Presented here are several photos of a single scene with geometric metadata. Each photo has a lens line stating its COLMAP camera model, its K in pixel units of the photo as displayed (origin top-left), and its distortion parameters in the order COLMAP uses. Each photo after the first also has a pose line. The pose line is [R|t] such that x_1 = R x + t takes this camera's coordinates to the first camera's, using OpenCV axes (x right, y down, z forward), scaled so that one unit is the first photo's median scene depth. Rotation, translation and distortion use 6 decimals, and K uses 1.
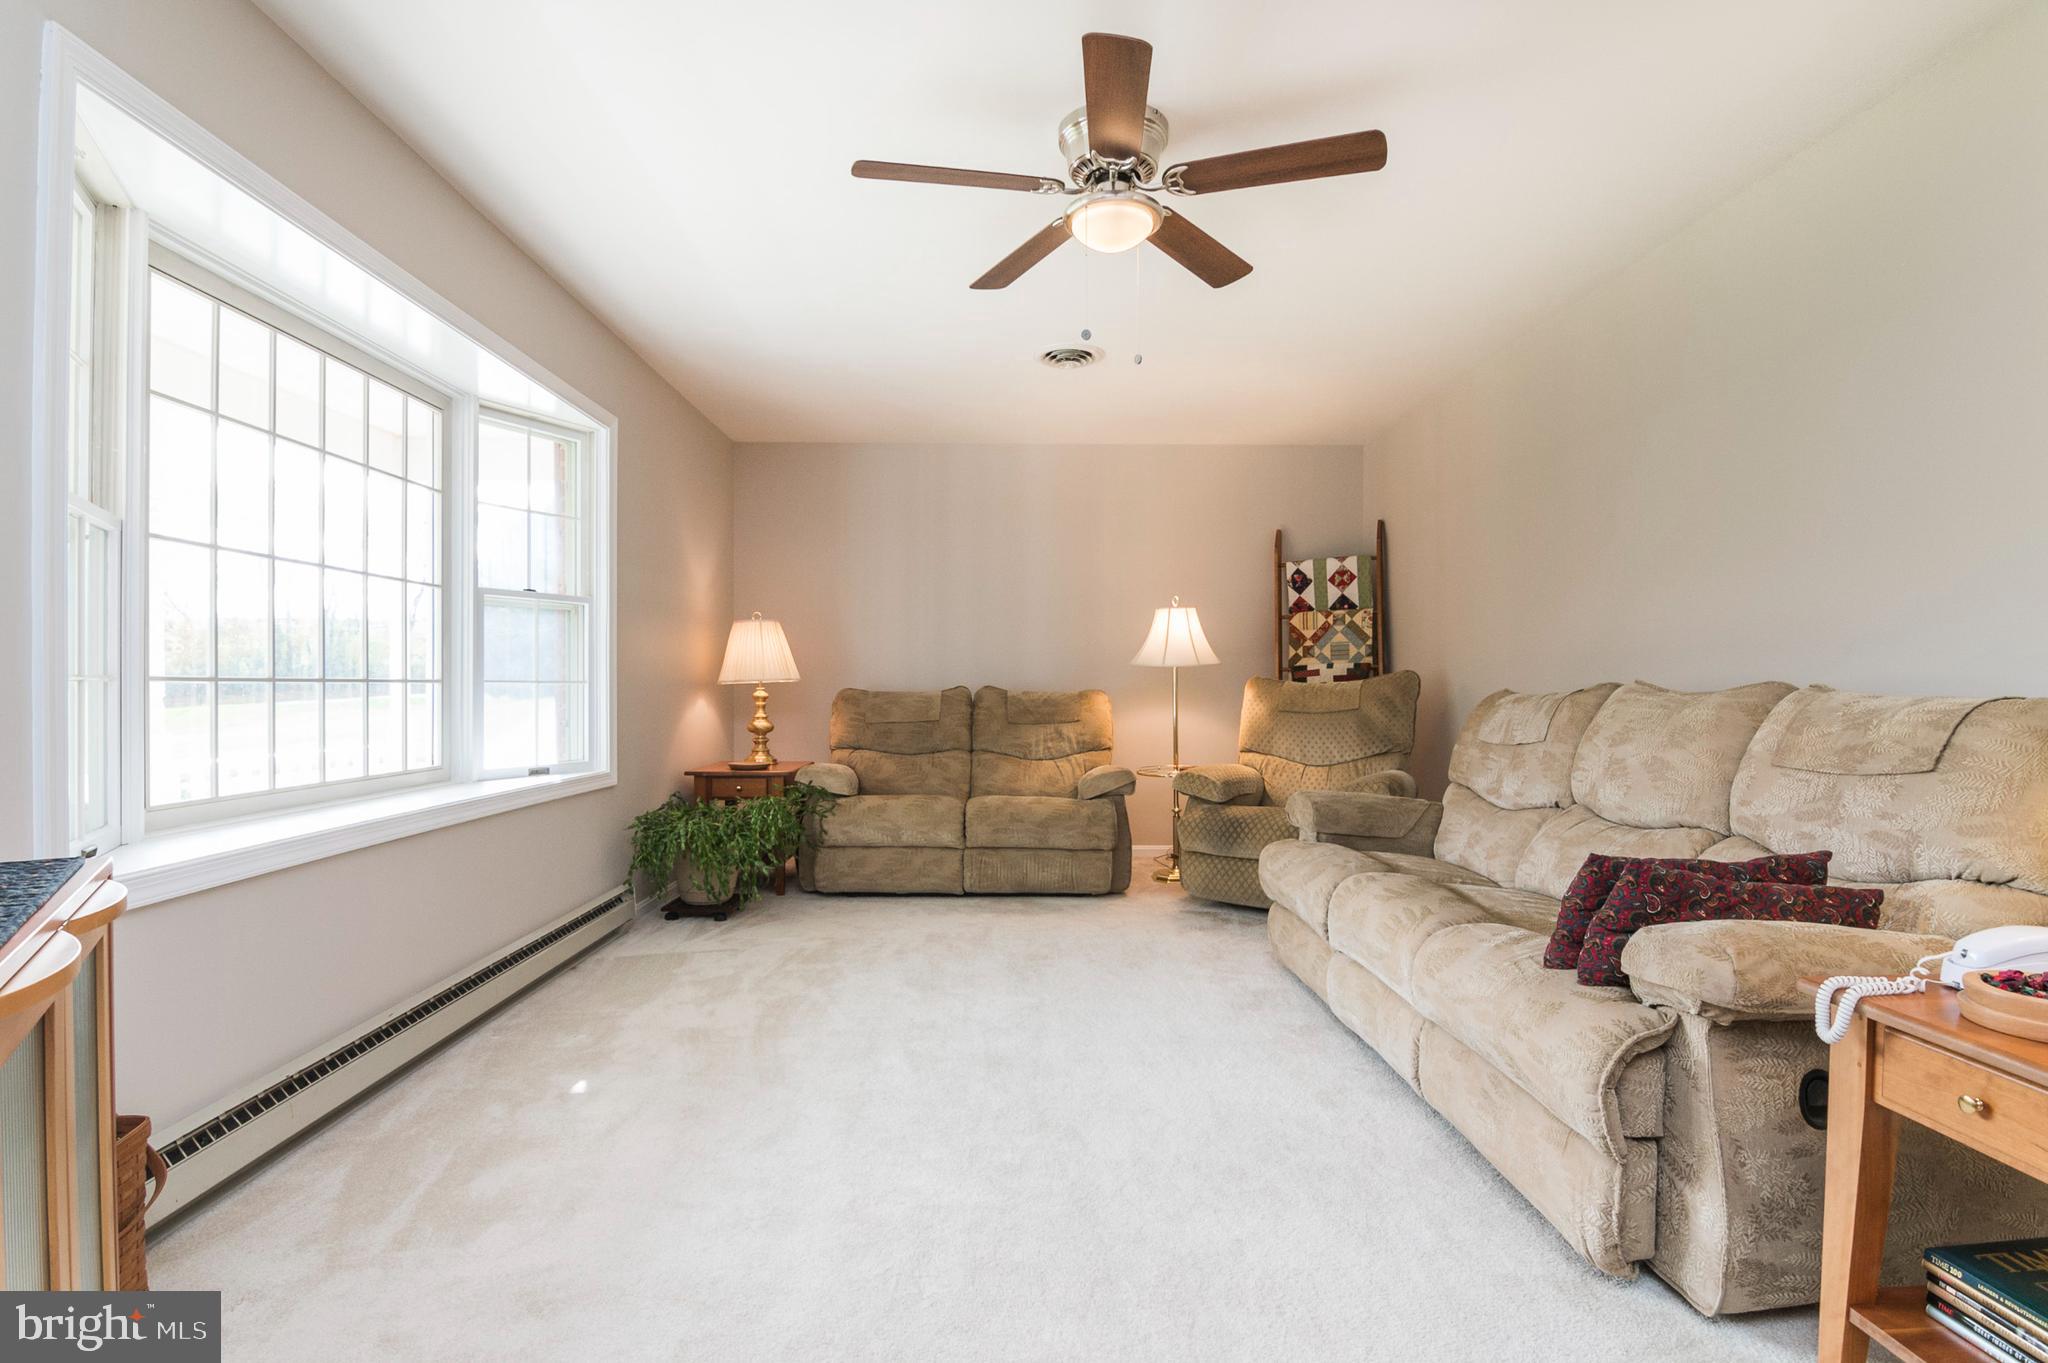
lens RADIAL K [[998.8, 0, 1022.6], [0, 998.8, 711.7], [0, 0, 1]] dist [-0.023047, -0.001649]
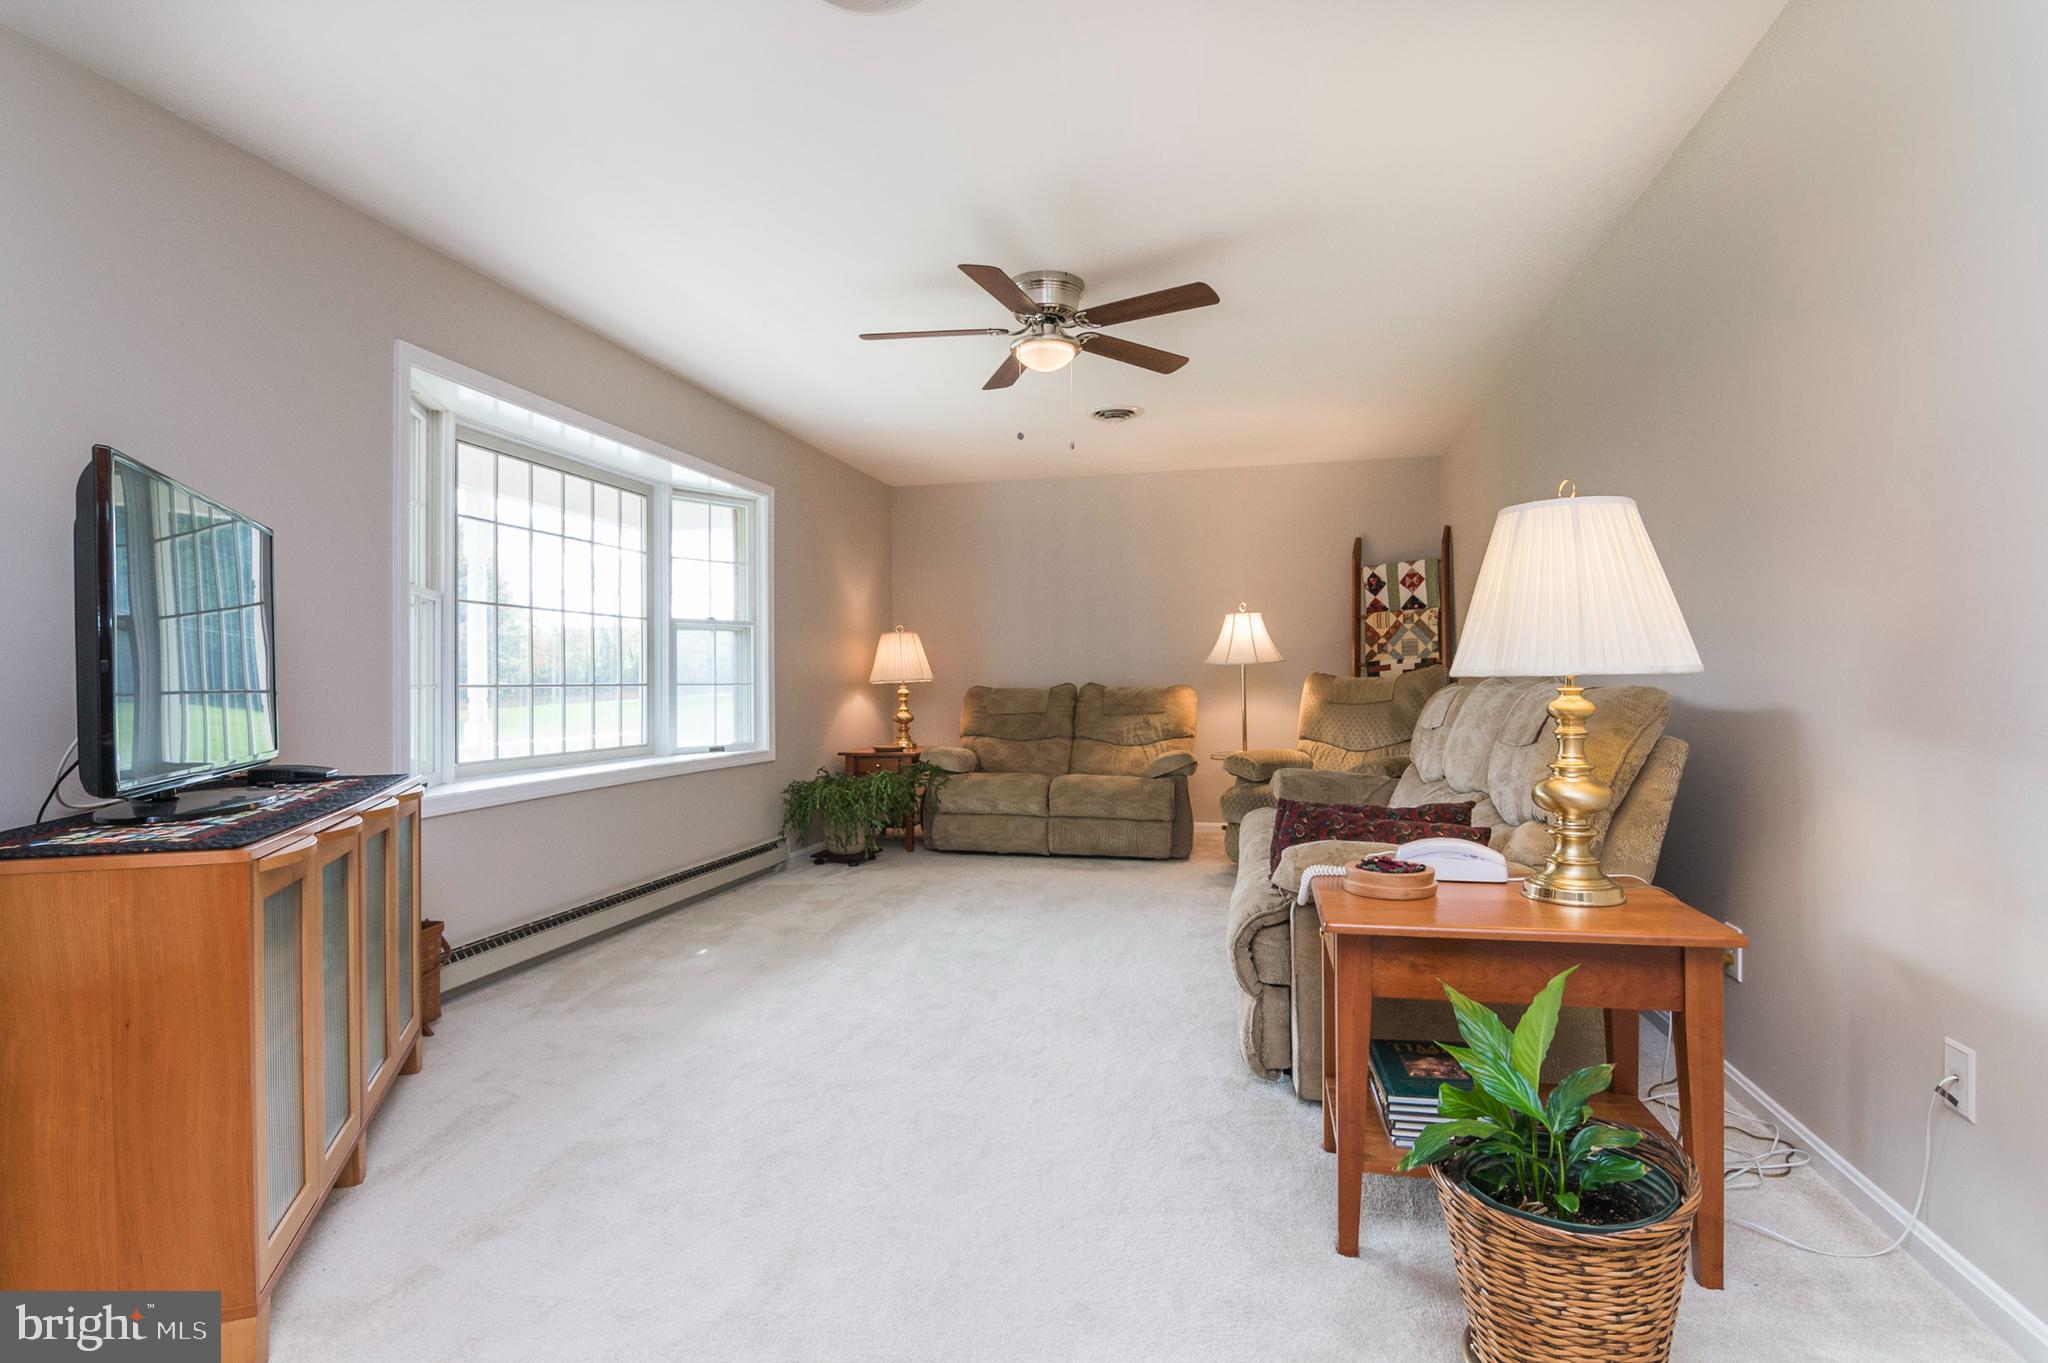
lens RADIAL K [[994.3, 0, 1025.0], [0, 994.3, 694.8], [0, 0, 1]] dist [-0.014371, -0.002024]
pose [[0.970172, -0.007650, -0.242297, 0.203426], [0.004782, 0.999911, -0.012423, 0.002989], [0.242370, 0.010894, 0.970123, -0.180540]]
